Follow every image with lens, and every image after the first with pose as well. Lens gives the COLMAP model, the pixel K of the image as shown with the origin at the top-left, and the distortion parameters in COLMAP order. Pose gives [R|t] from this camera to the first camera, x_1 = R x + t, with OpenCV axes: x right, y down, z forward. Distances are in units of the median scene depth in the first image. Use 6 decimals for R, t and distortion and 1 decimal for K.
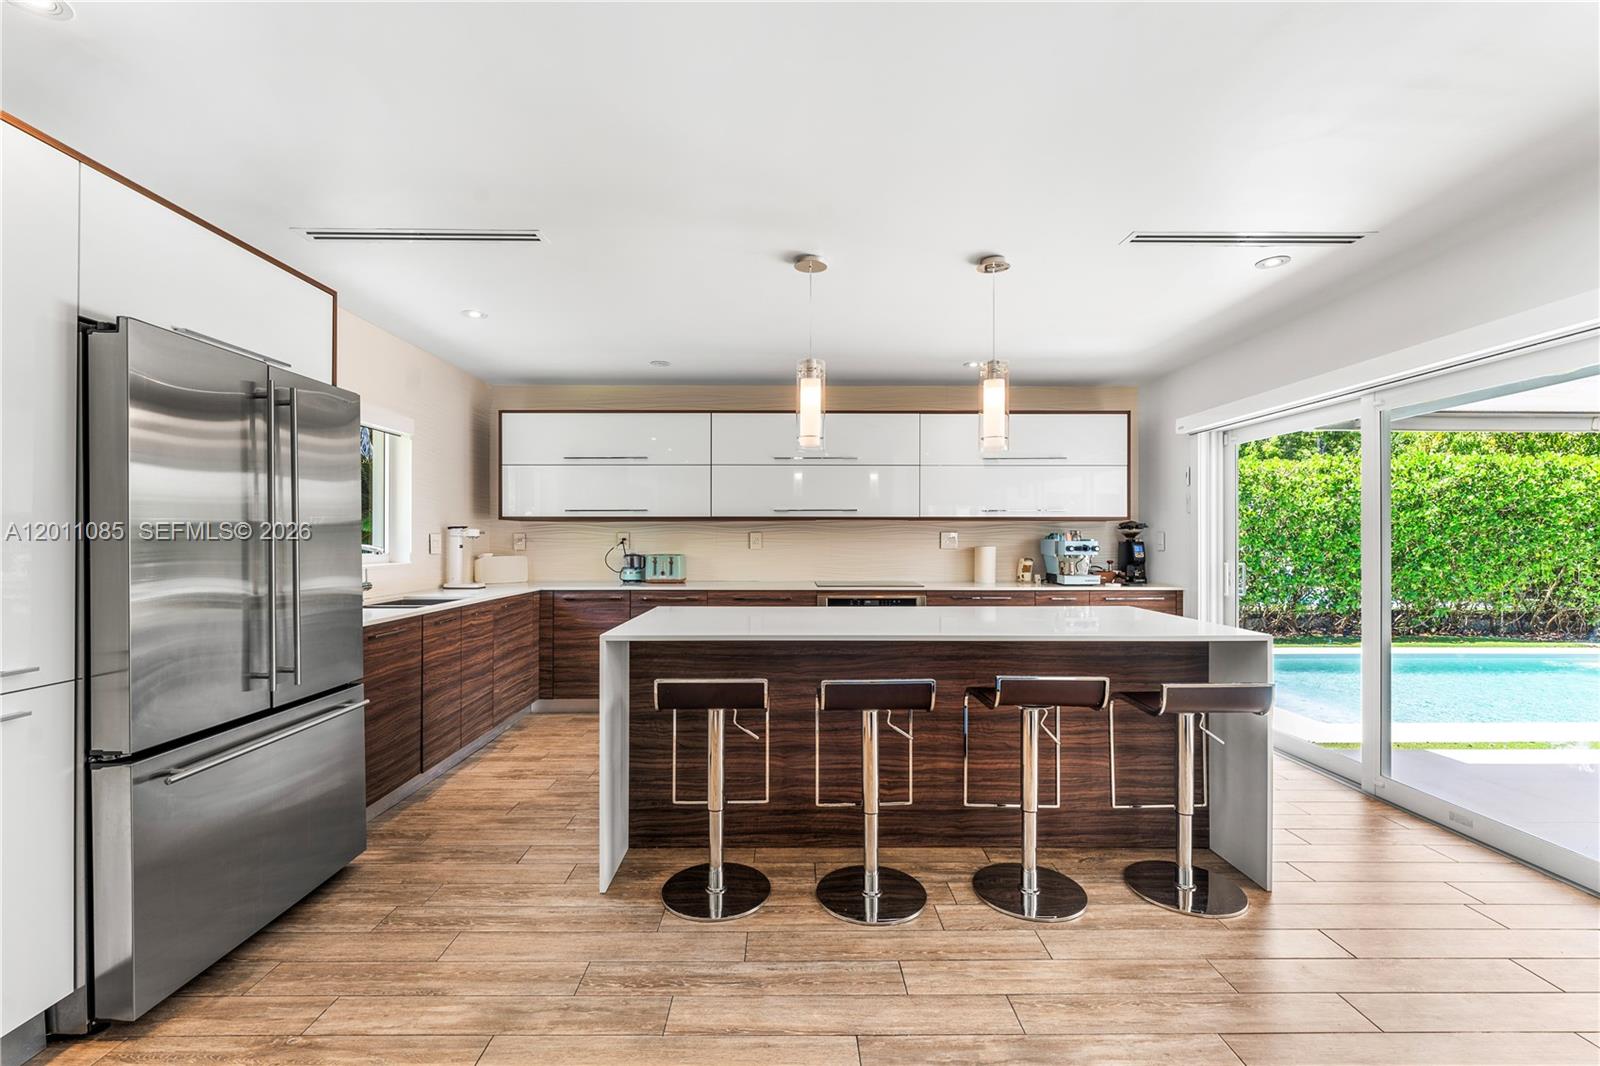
lens RADIAL K [[680.6, 0, 798.1], [0, 680.6, 537.1], [0, 0, 1]] dist [-0.000799, -0.000253]
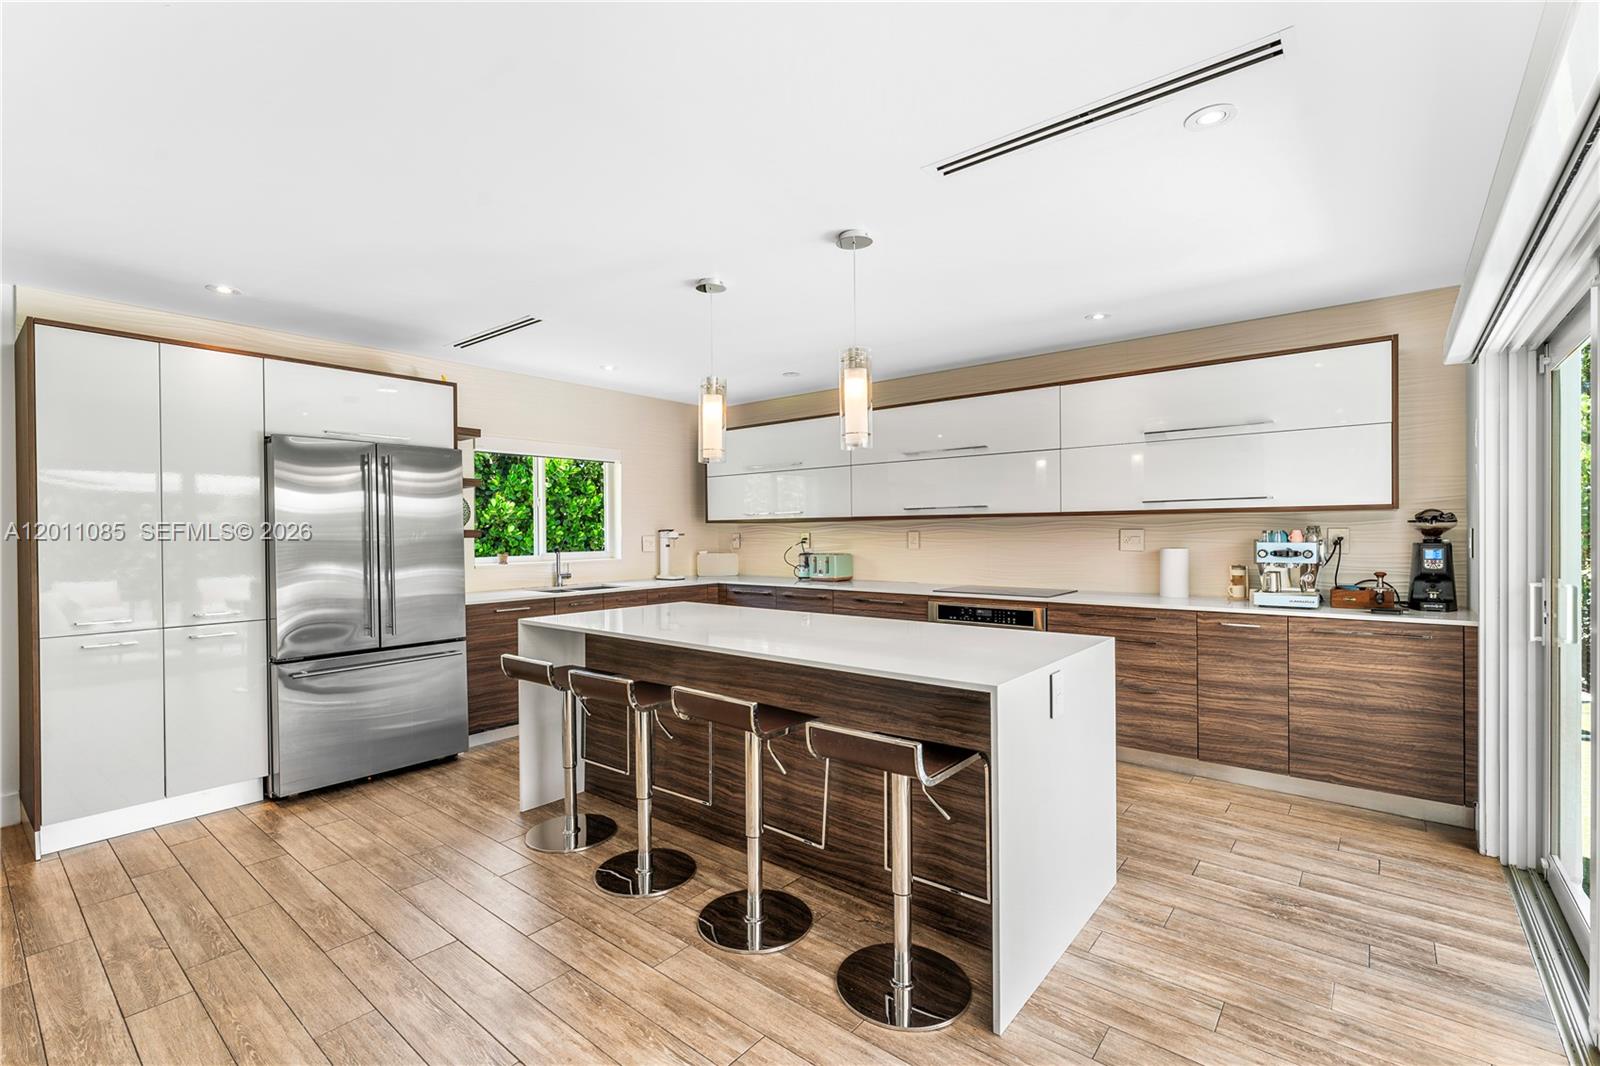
lens RADIAL K [[719.3, 0, 791.8], [0, 719.3, 538.6], [0, 0, 1]] dist [-0.001738, -0.000358]
pose [[0.762824, -0.000830, -0.646606, 0.505338], [0.011211, 0.999866, 0.011942, -0.012460], [0.646509, -0.016359, 0.762731, 0.134421]]
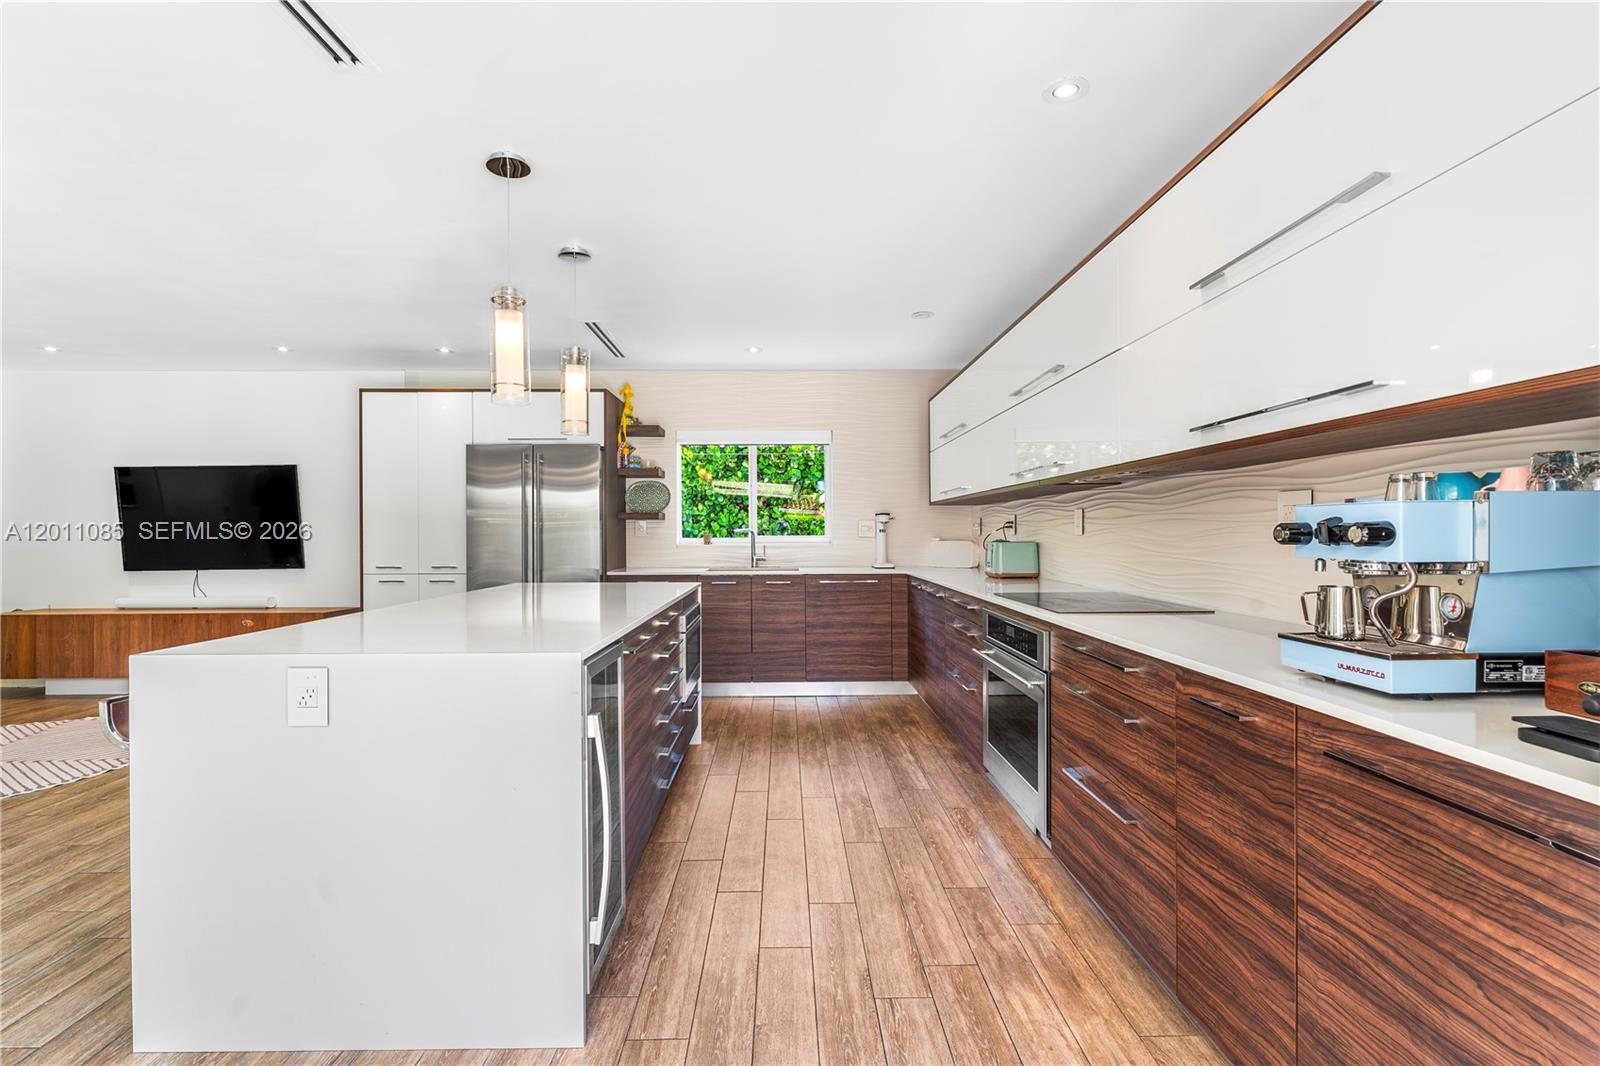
lens RADIAL K [[719.3, 0, 791.8], [0, 719.3, 538.6], [0, 0, 1]] dist [-0.001738, -0.000358]
pose [[0.008164, 0.008628, -0.999929, 0.674993], [0.008962, 0.999922, 0.008701, 0.014275], [0.999927, -0.009033, 0.008086, 0.797222]]
